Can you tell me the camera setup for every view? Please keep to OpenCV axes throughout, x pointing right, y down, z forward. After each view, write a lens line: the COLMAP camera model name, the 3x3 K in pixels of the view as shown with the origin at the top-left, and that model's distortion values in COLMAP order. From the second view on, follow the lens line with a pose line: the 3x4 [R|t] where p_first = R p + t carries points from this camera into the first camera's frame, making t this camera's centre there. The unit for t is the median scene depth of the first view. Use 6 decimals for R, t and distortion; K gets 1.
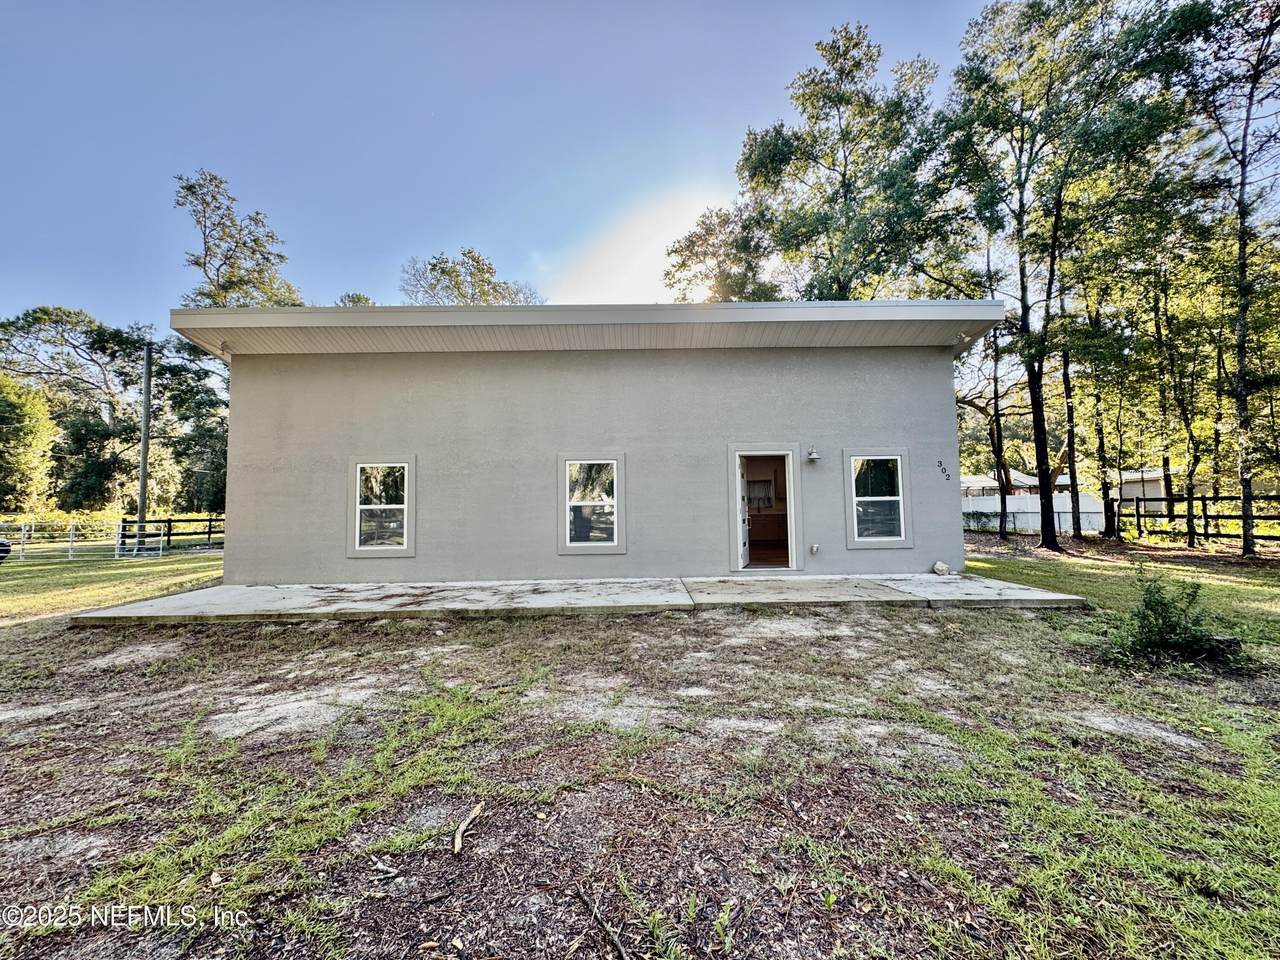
lens RADIAL K [[511.4, 0, 640.0], [0, 511.4, 480.0], [0, 0, 1]] dist [0.001769, 0.000257]
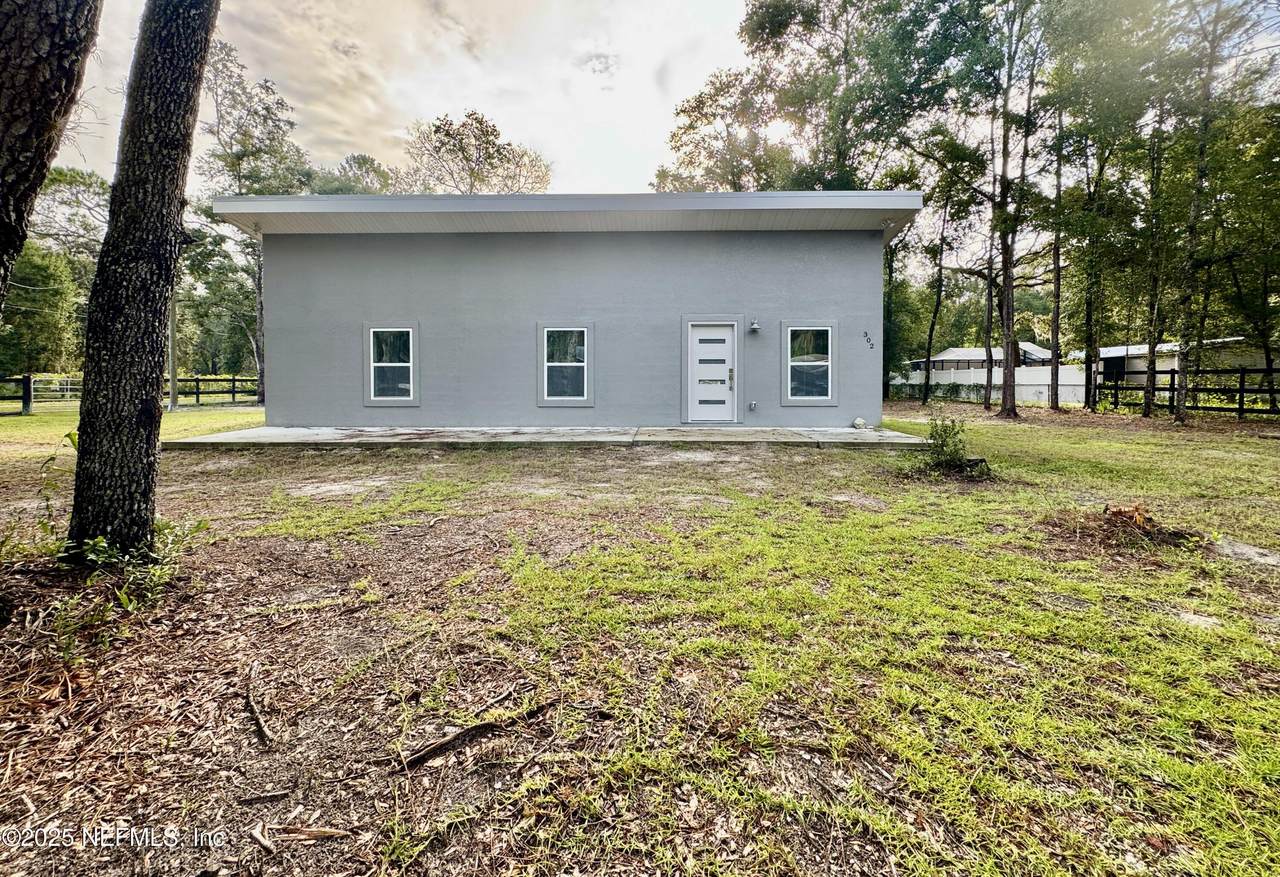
lens RADIAL K [[539.1, 0, 639.3], [0, 539.1, 390.7], [0, 0, 1]] dist [0.000889, -0.000087]
pose [[0.999207, 0.016429, -0.036275, 0.045597], [-0.013605, 0.996956, 0.076765, 0.003462], [0.037426, -0.076210, 0.996389, -0.090155]]
